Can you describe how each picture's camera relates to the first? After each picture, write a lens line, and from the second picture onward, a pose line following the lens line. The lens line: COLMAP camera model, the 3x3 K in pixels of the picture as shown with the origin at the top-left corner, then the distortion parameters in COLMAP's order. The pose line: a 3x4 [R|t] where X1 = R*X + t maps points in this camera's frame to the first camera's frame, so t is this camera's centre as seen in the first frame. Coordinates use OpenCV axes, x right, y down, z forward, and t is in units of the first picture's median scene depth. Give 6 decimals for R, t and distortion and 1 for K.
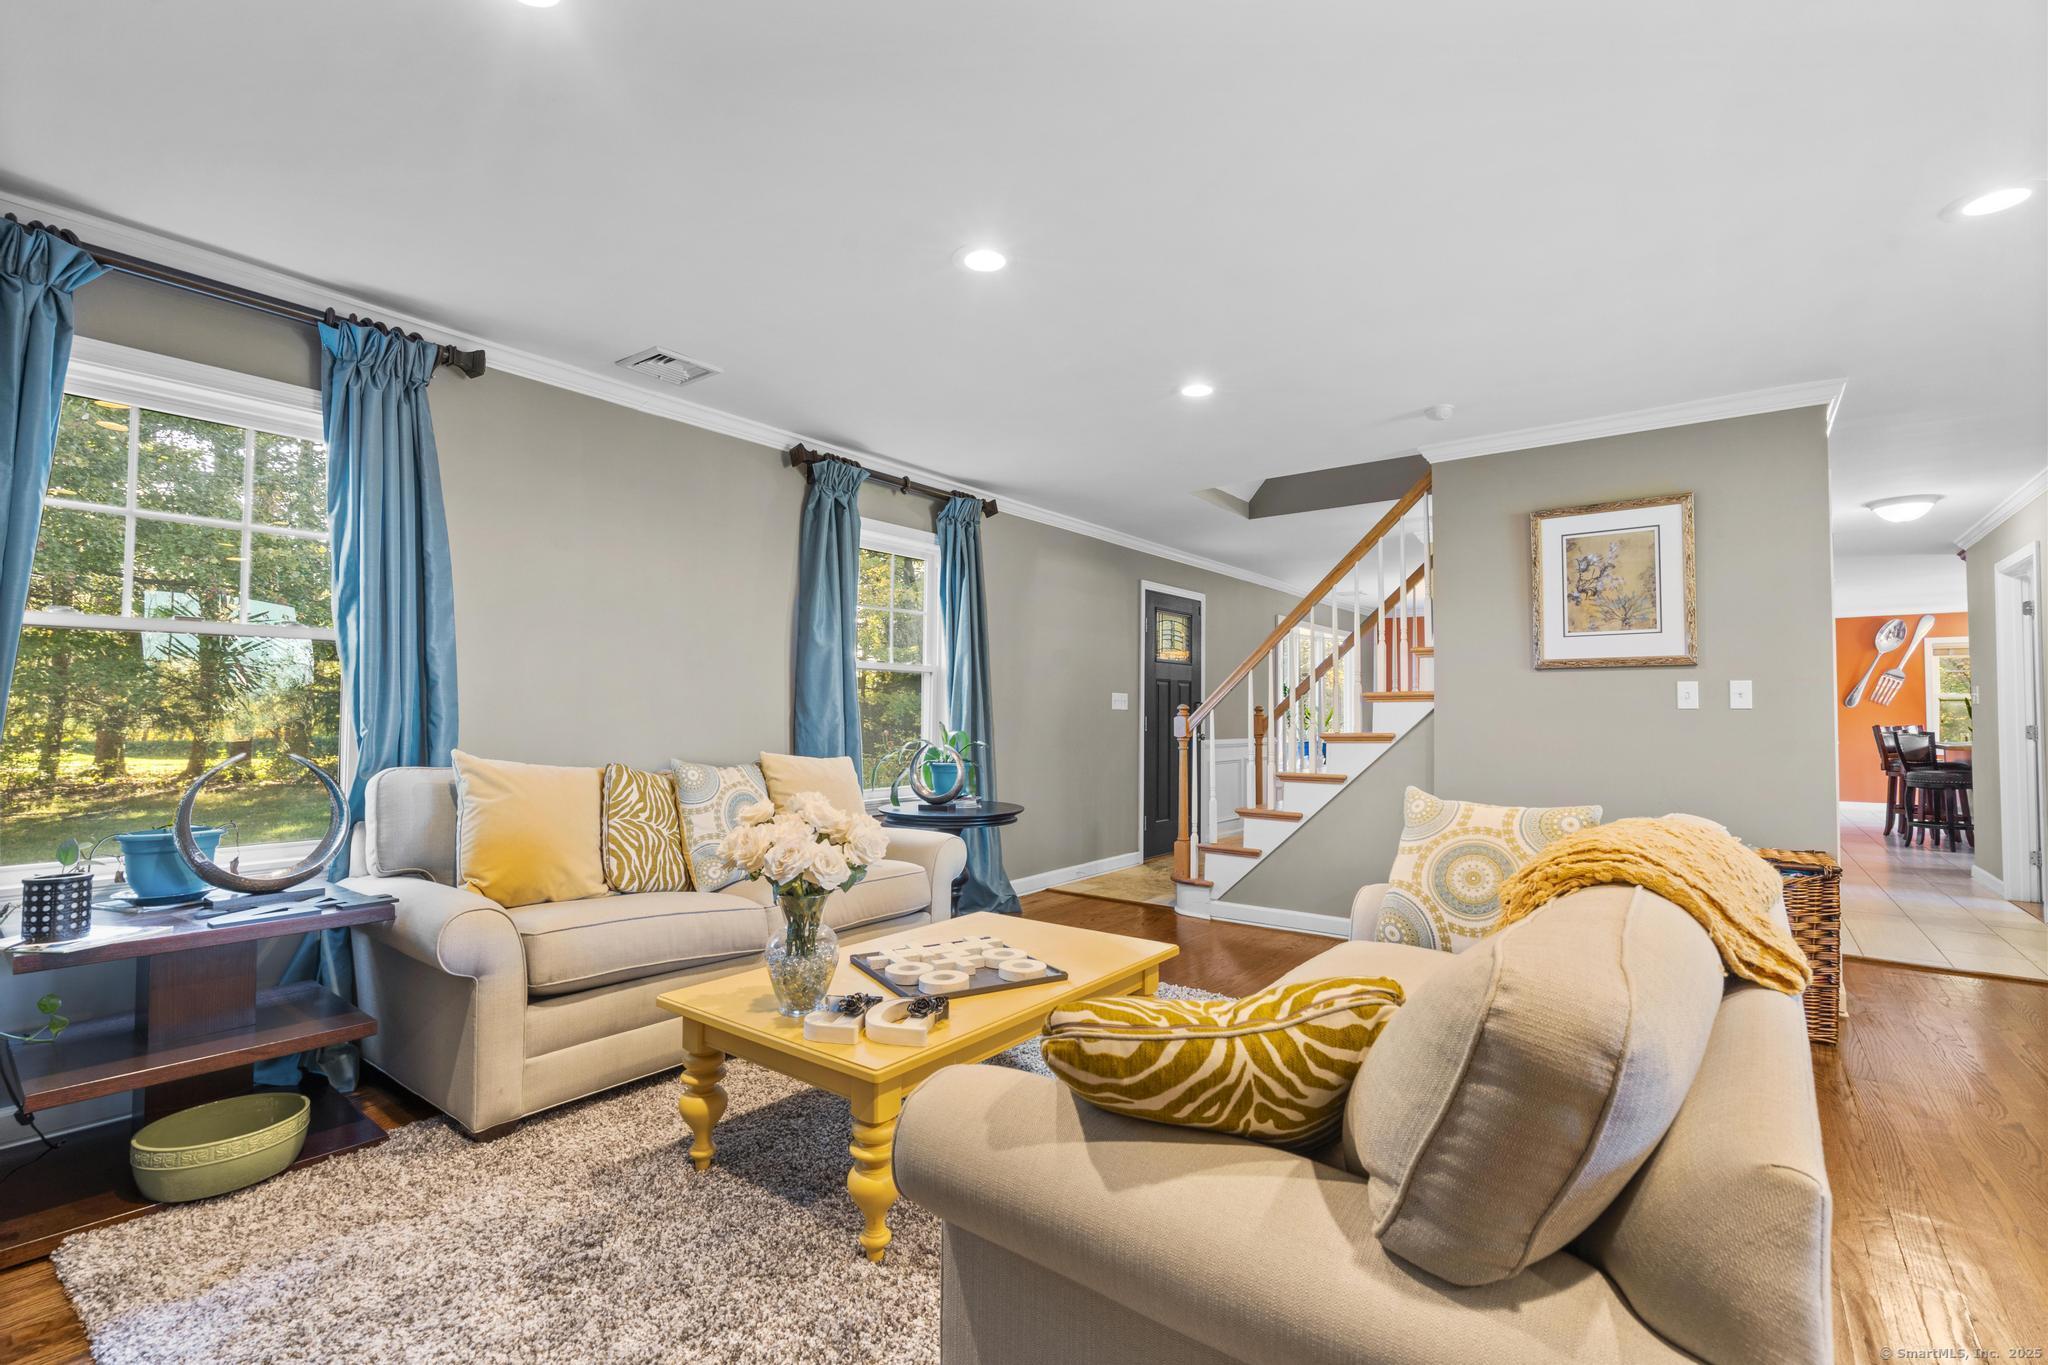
lens RADIAL K [[921.7, 0, 1022.2], [0, 921.7, 688.5], [0, 0, 1]] dist [-0.005360, 0.002670]
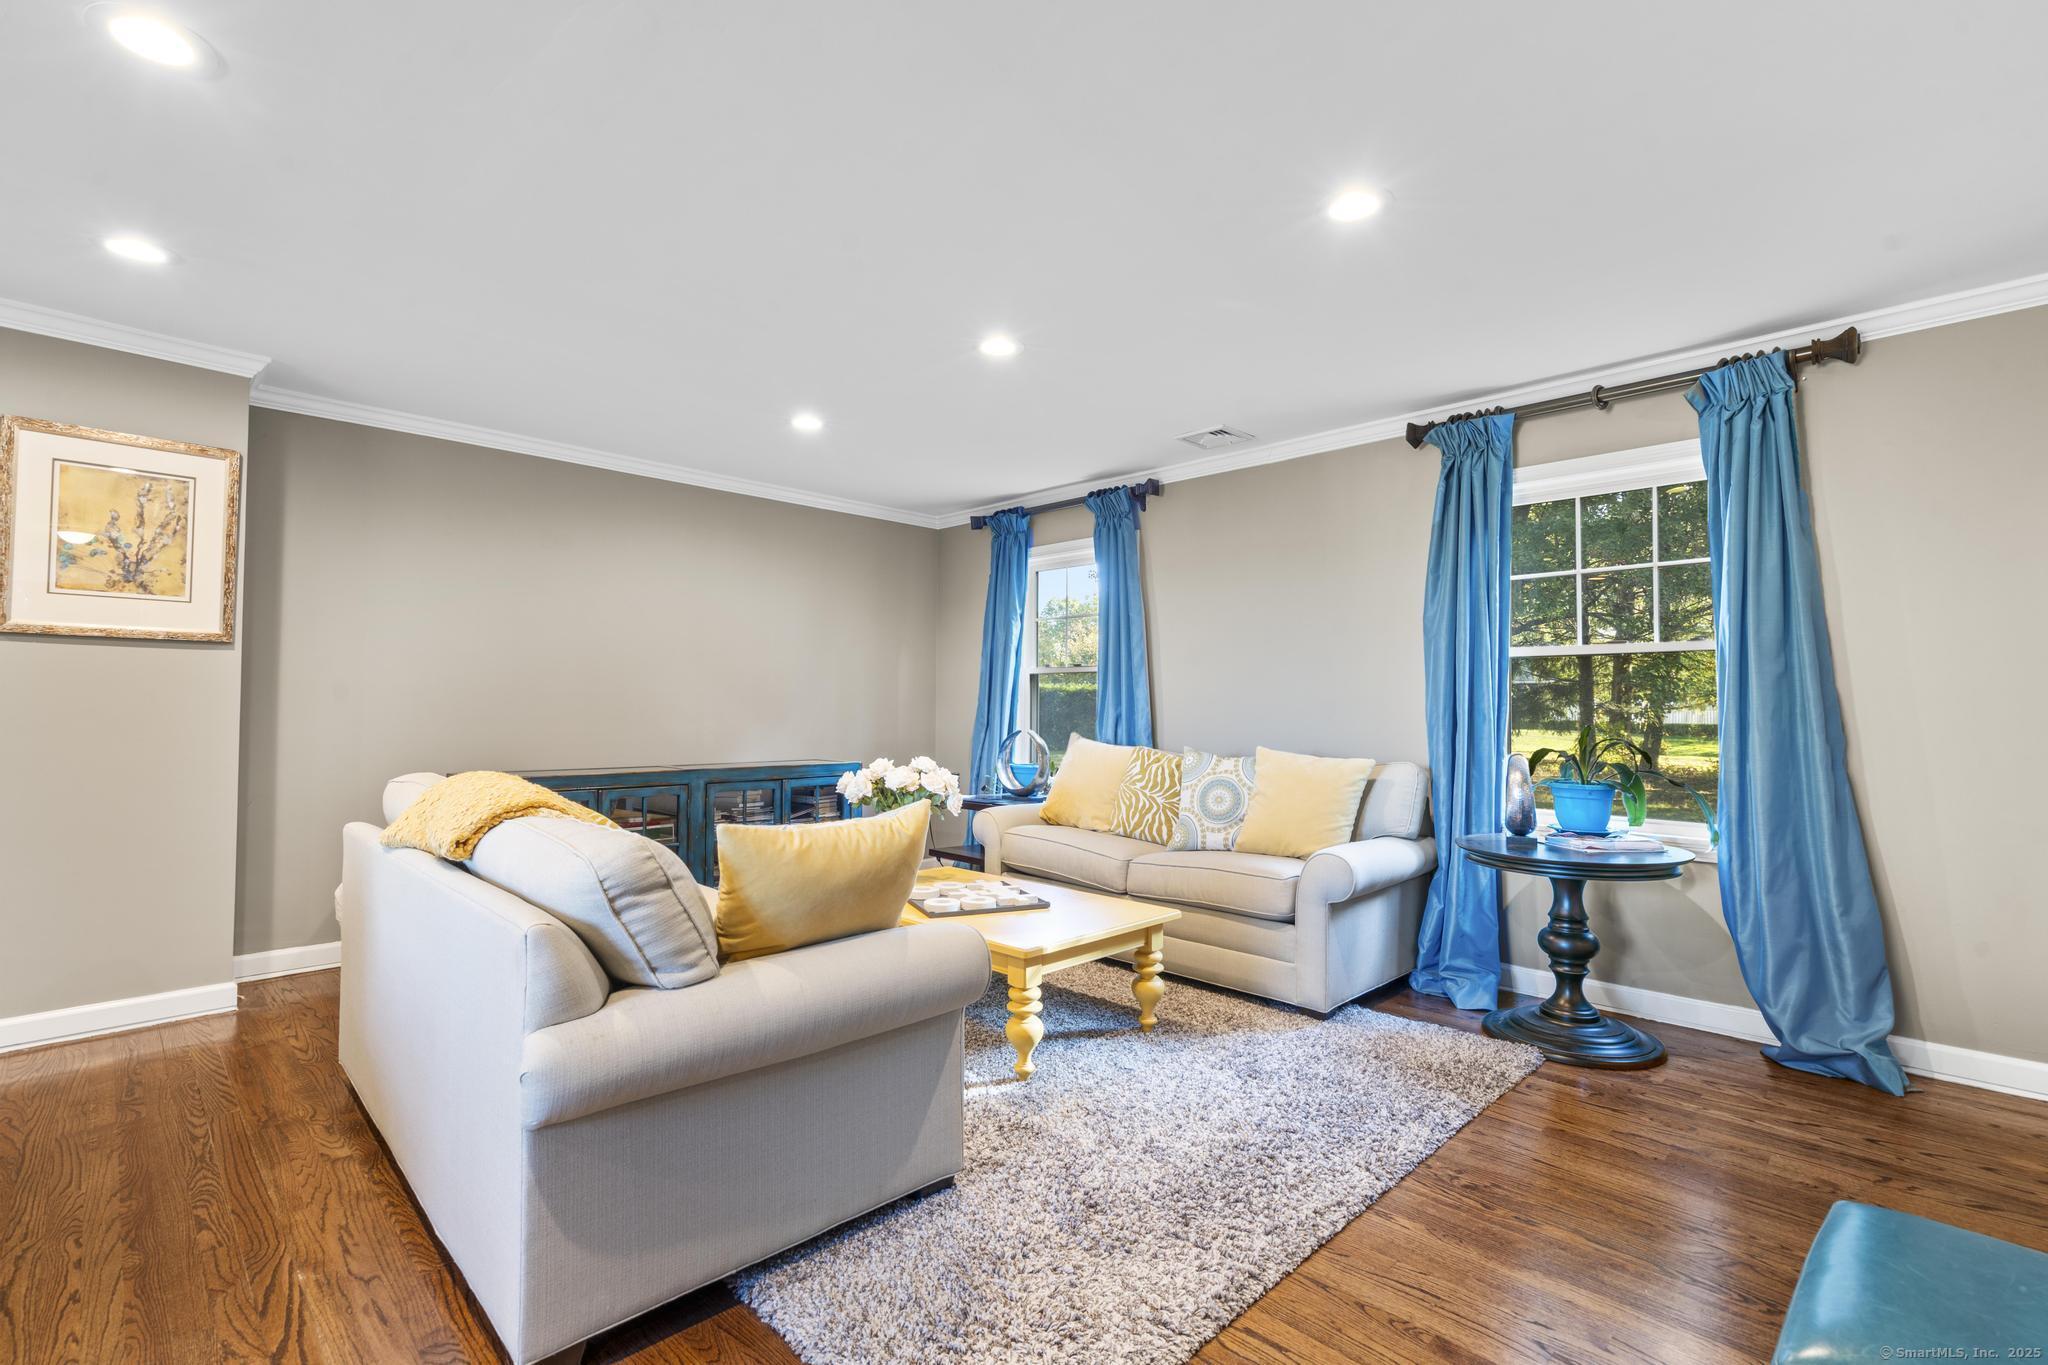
lens RADIAL K [[921.7, 0, 1018.5], [0, 921.7, 681.4], [0, 0, 1]] dist [-0.005360, 0.002670]
pose [[-0.130256, -0.040042, -0.990671, 0.787207], [0.017752, 0.998930, -0.042709, 0.030397], [0.991321, -0.023149, -0.129406, 0.786506]]
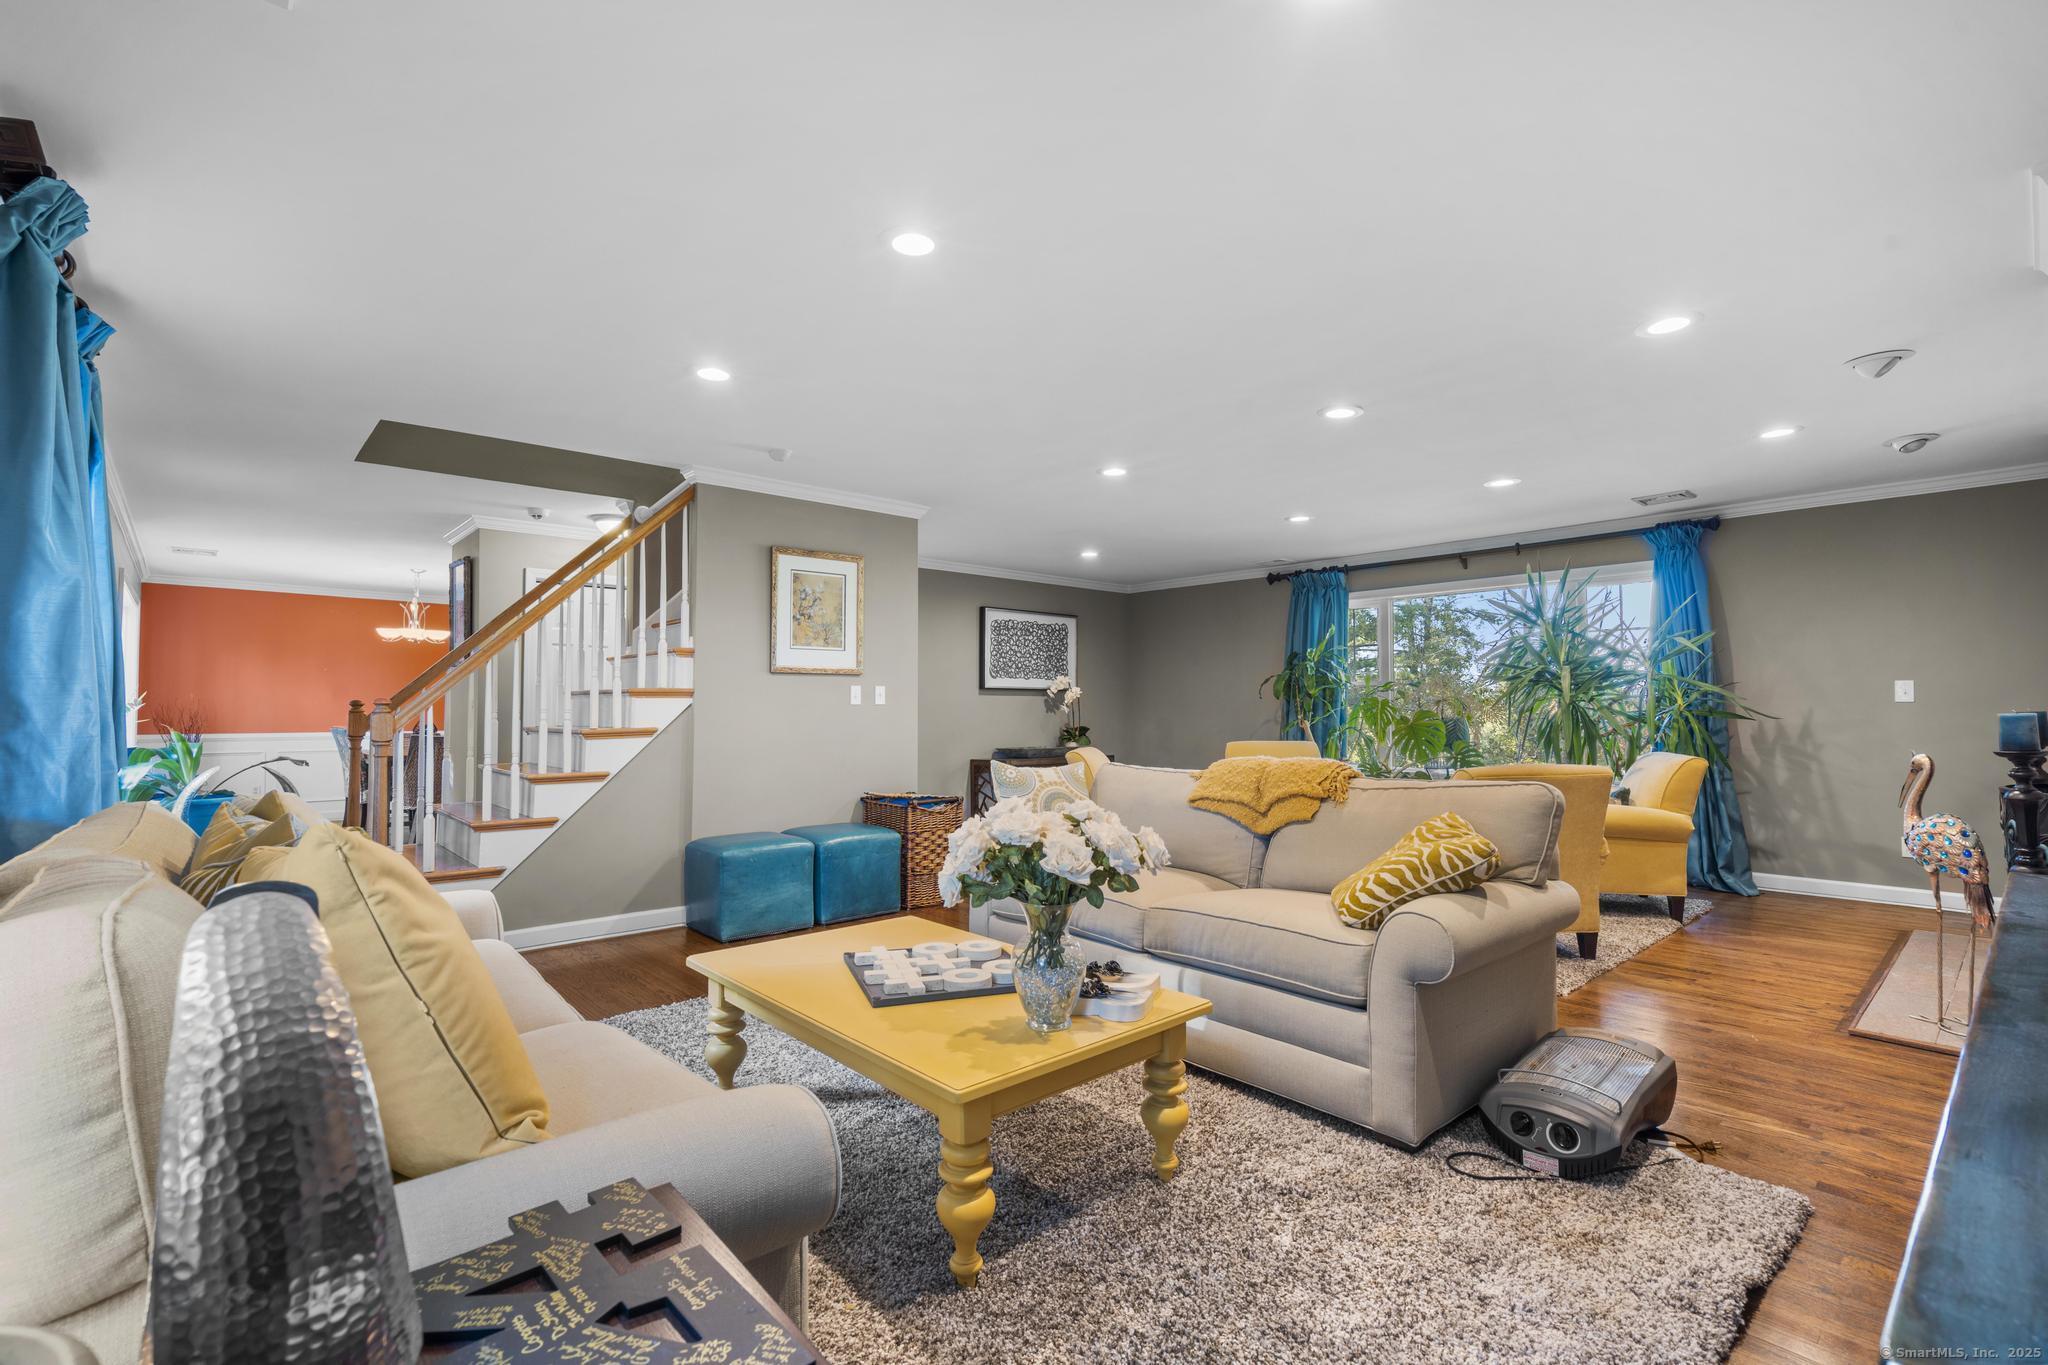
lens RADIAL K [[921.7, 0, 1019.3], [0, 921.7, 687.9], [0, 0, 1]] dist [-0.005360, 0.002670]
pose [[0.186284, 0.017303, 0.982344, -0.643529], [-0.023715, 0.999633, -0.013111, 0.008506], [-0.982210, -0.020854, 0.186626, 0.466785]]
